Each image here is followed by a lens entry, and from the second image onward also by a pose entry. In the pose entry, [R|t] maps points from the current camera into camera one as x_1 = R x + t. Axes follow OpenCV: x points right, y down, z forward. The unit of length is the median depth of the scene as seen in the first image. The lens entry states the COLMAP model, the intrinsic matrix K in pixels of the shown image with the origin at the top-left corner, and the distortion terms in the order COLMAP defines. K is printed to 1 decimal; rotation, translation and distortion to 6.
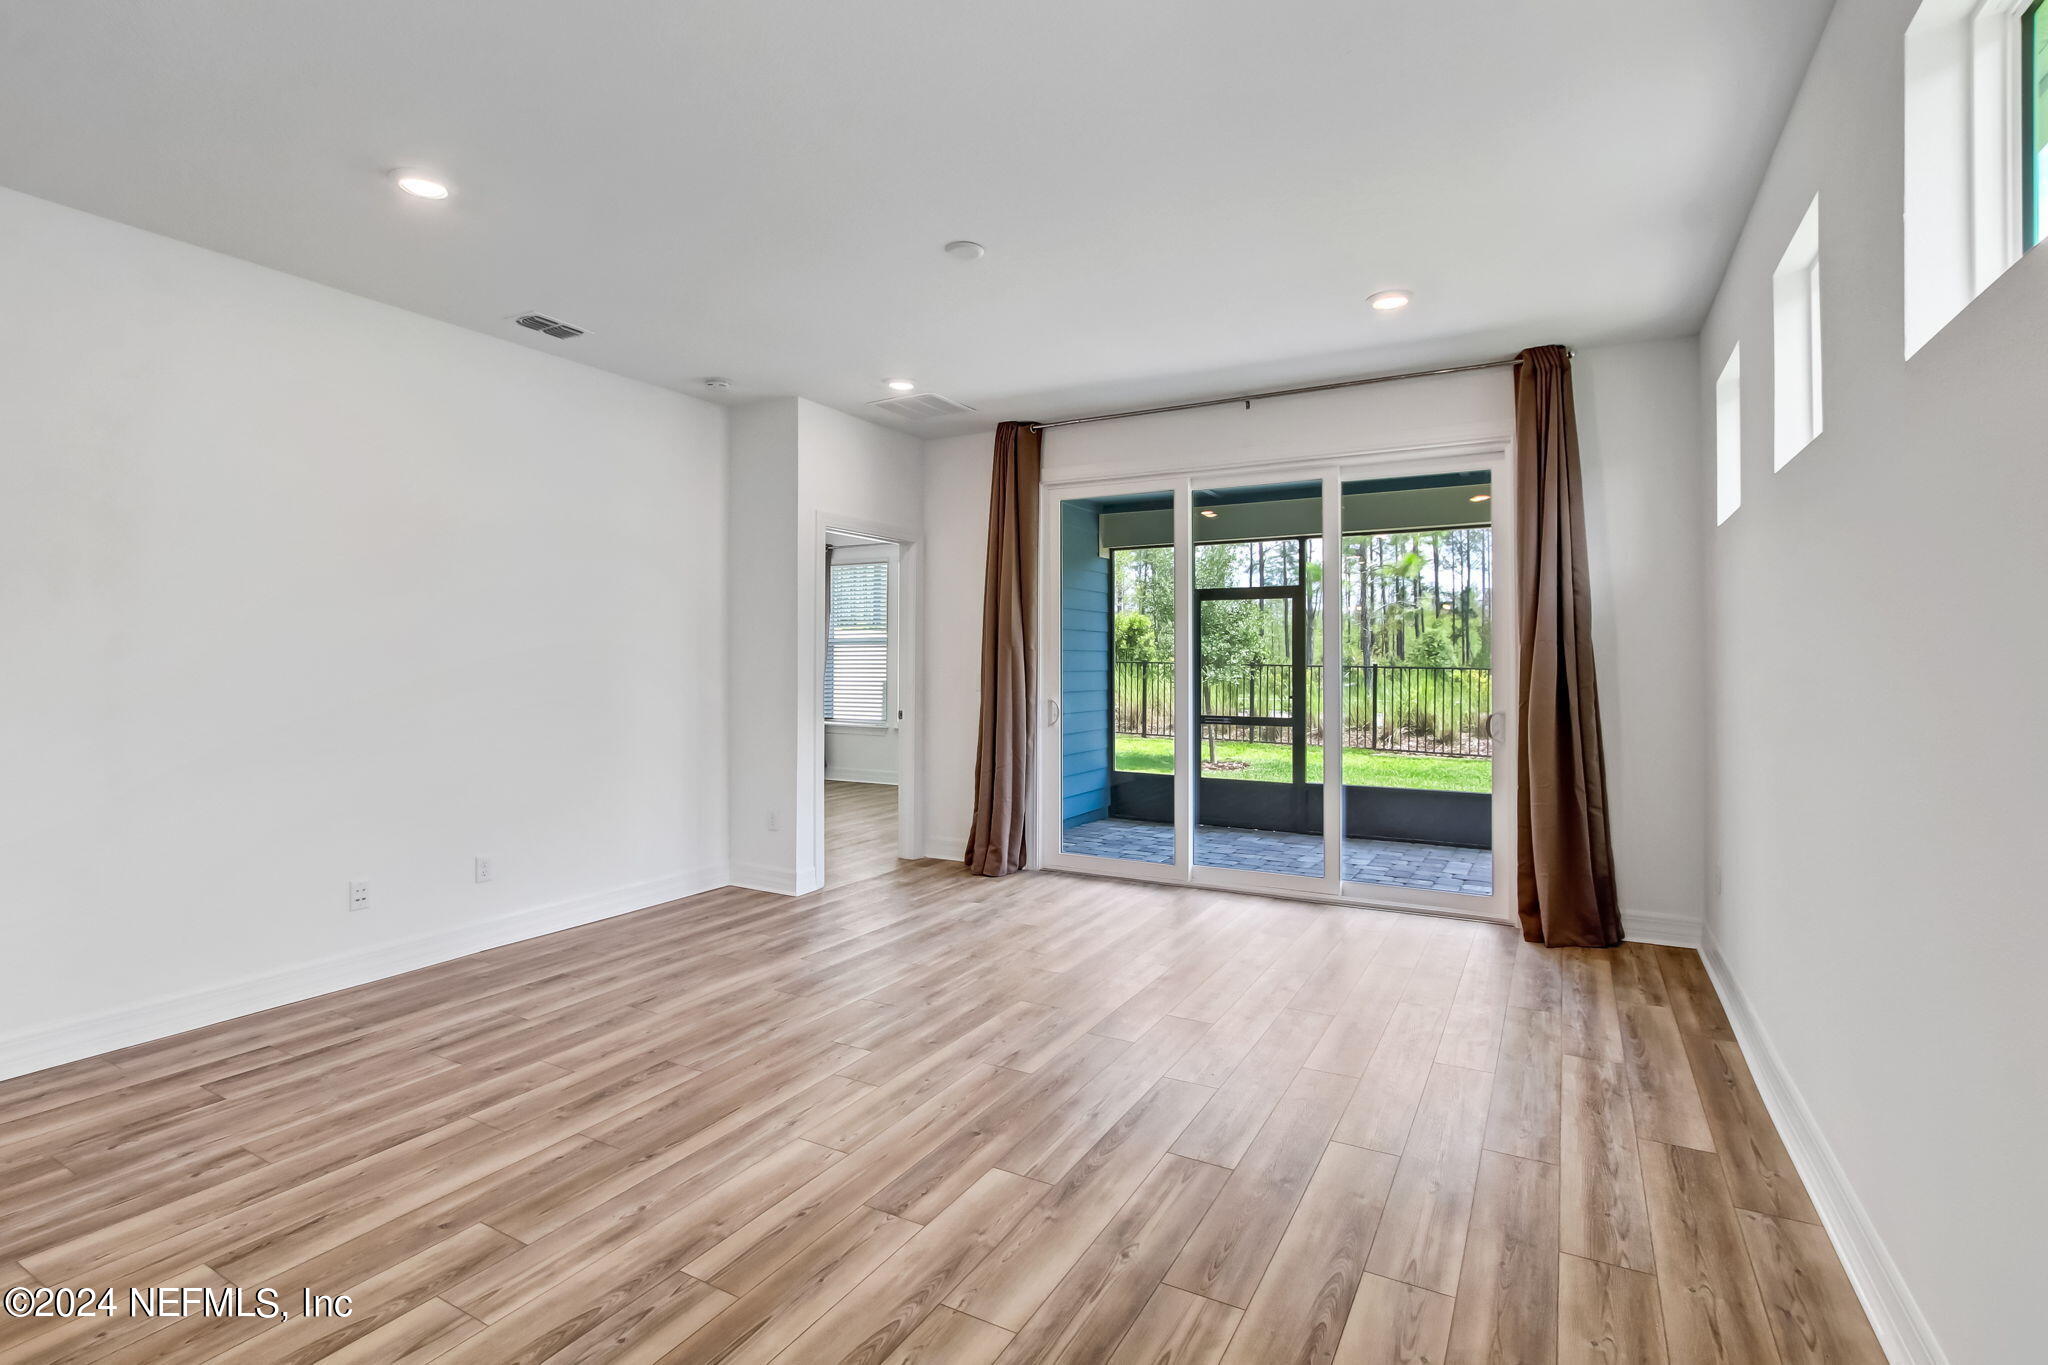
lens RADIAL K [[955.3, 0, 1022.0], [0, 955.3, 678.5], [0, 0, 1]] dist [-0.014047, 0.000542]
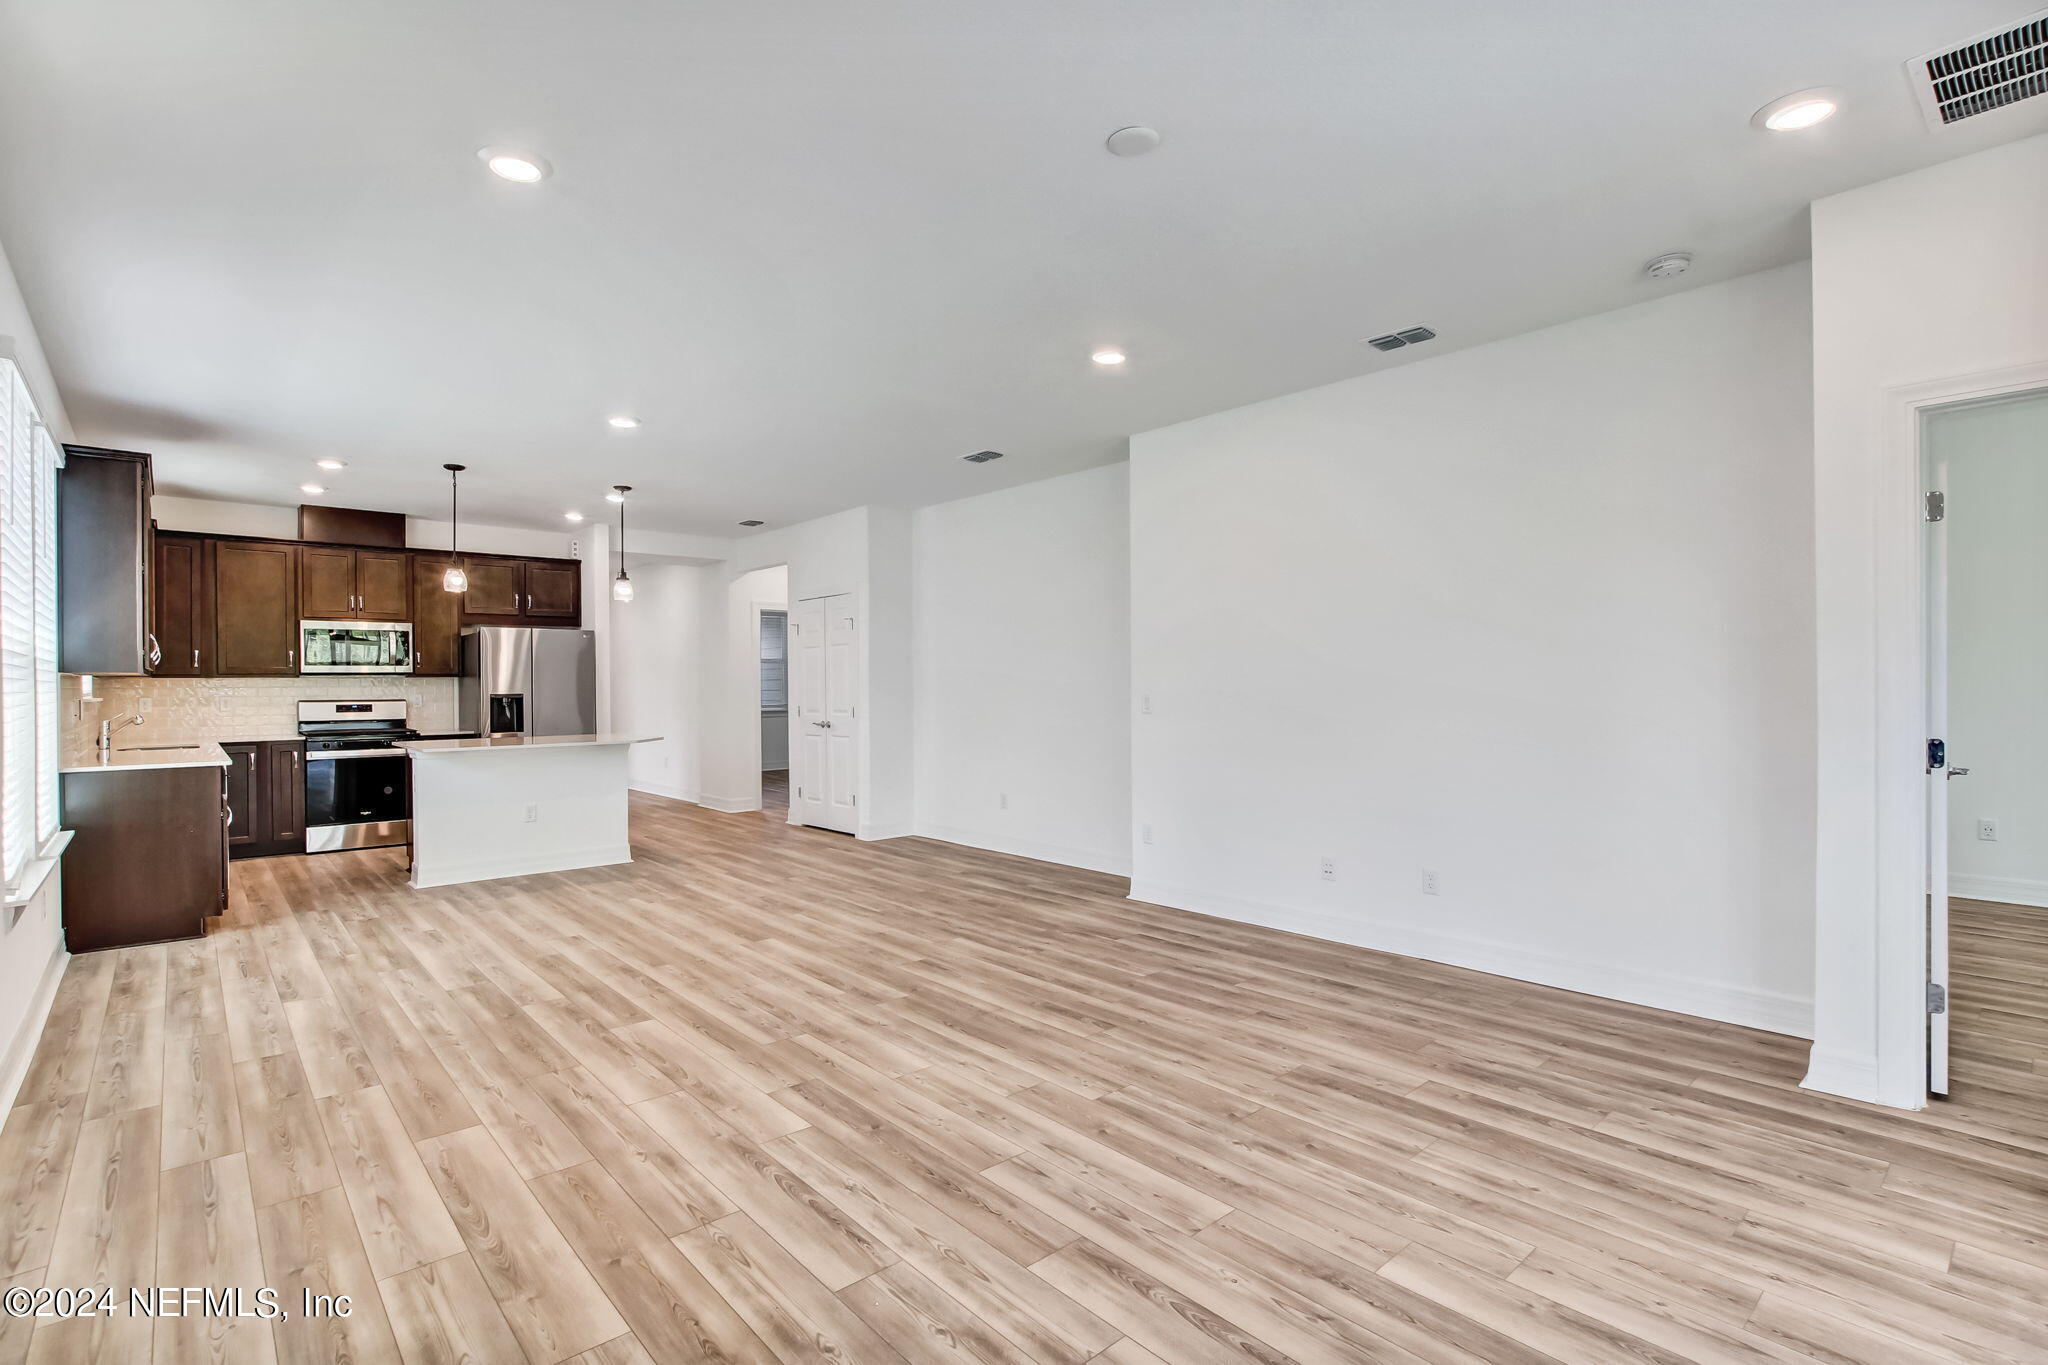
lens RADIAL K [[955.3, 0, 1022.0], [0, 955.3, 678.5], [0, 0, 1]] dist [-0.014047, 0.000542]
pose [[-0.316995, -0.004285, -0.948417, 0.829272], [-0.008138, 0.999965, -0.001798, -0.021329], [0.948392, 0.007148, -0.317019, 1.353216]]
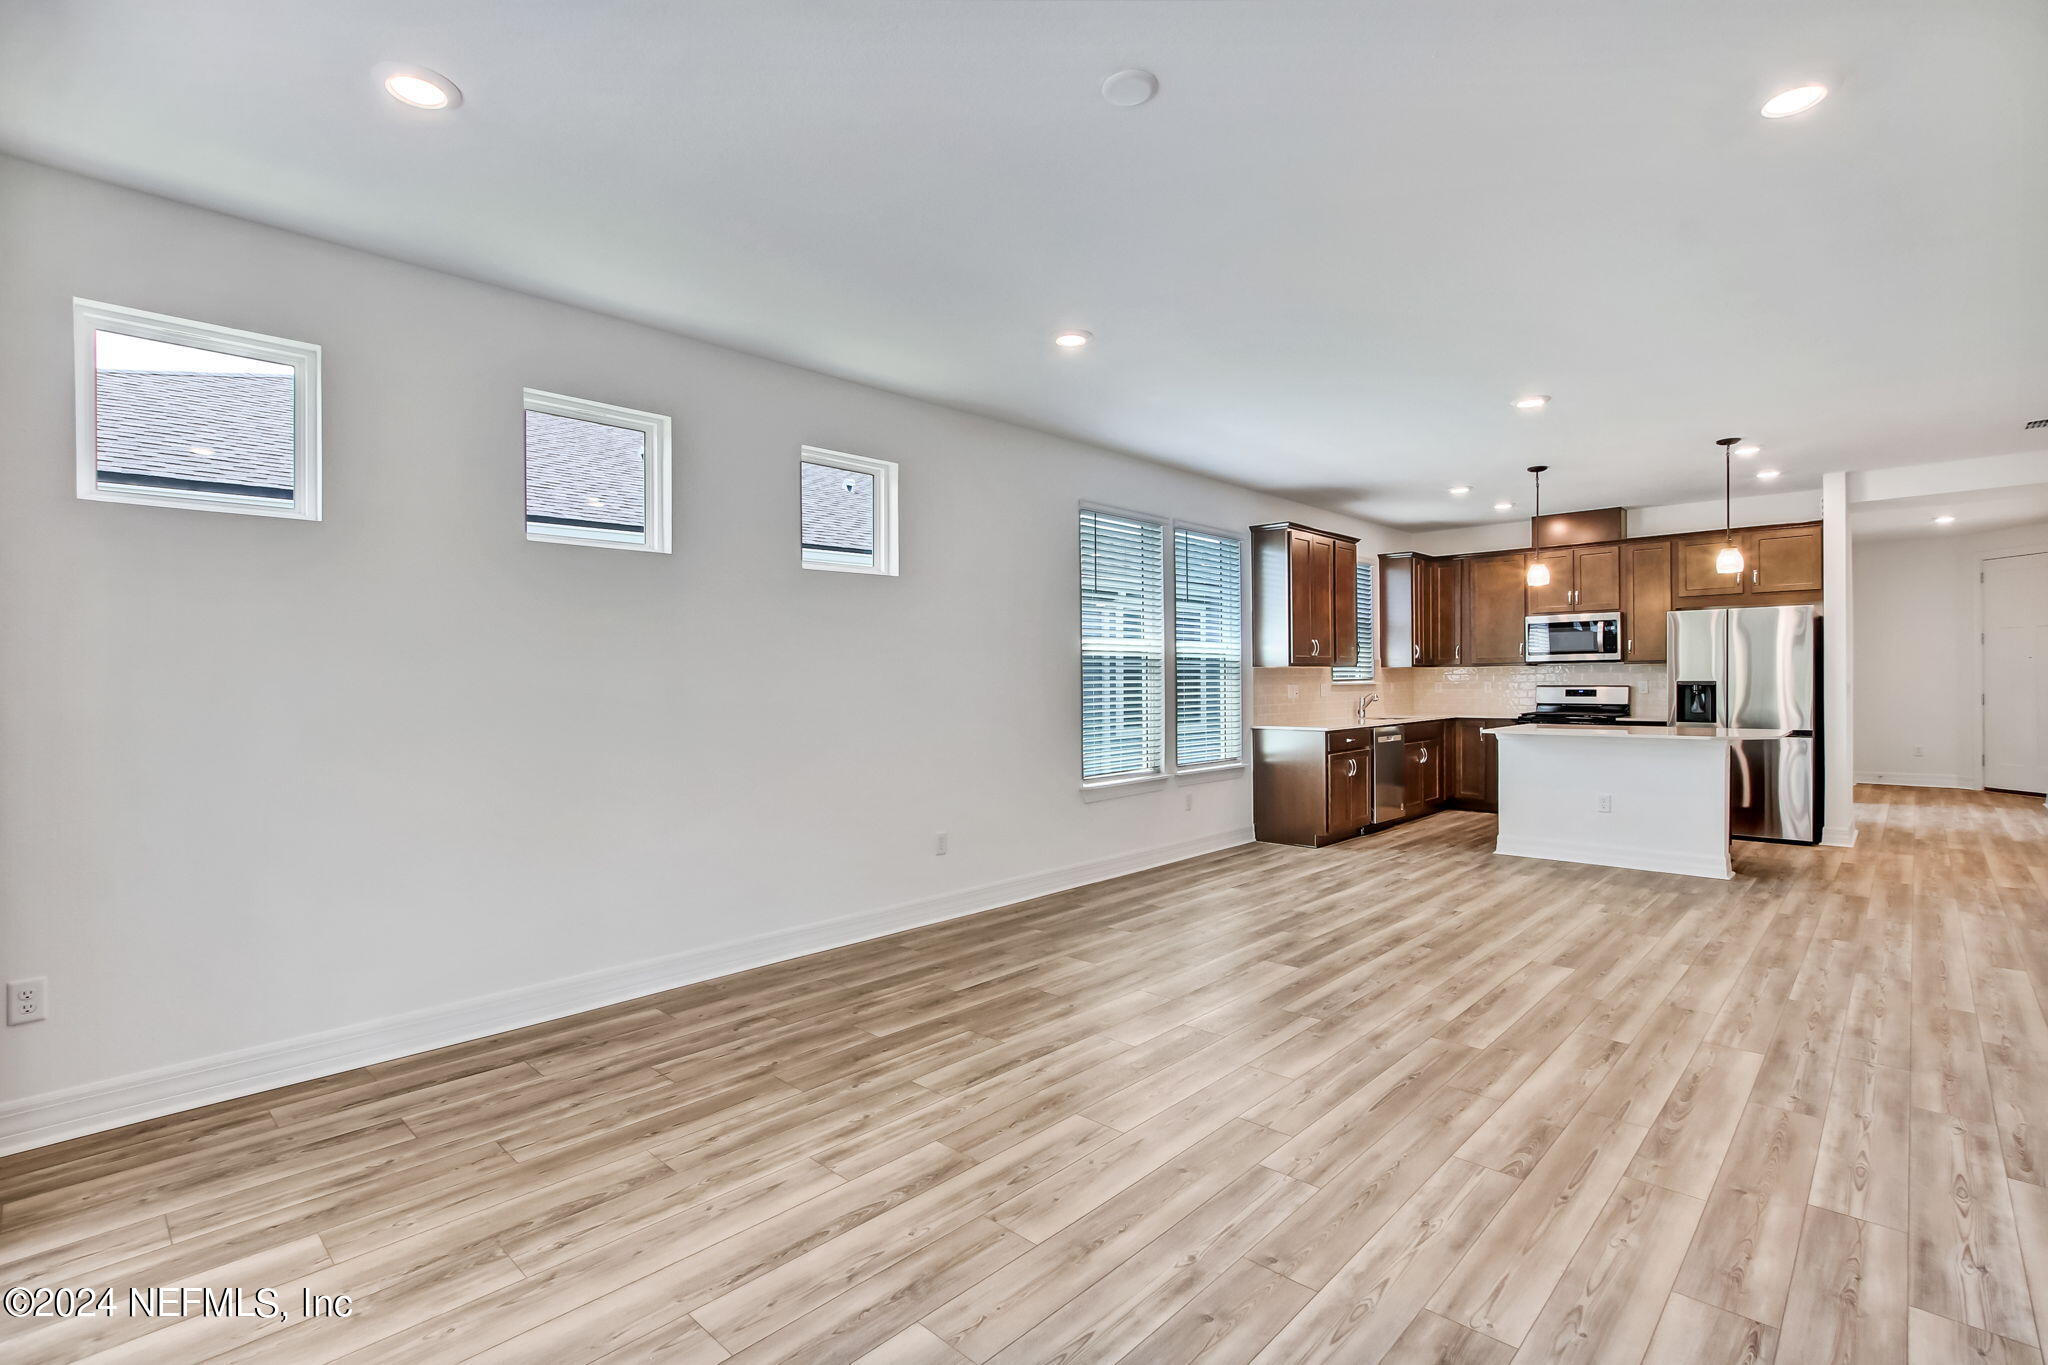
lens RADIAL K [[955.3, 0, 1022.0], [0, 955.3, 678.5], [0, 0, 1]] dist [-0.014047, 0.000542]
pose [[-0.970915, 0.008066, 0.239291, -0.174149], [0.011679, 0.999838, 0.013686, -0.032288], [-0.239141, 0.016083, -0.970852, 2.002547]]
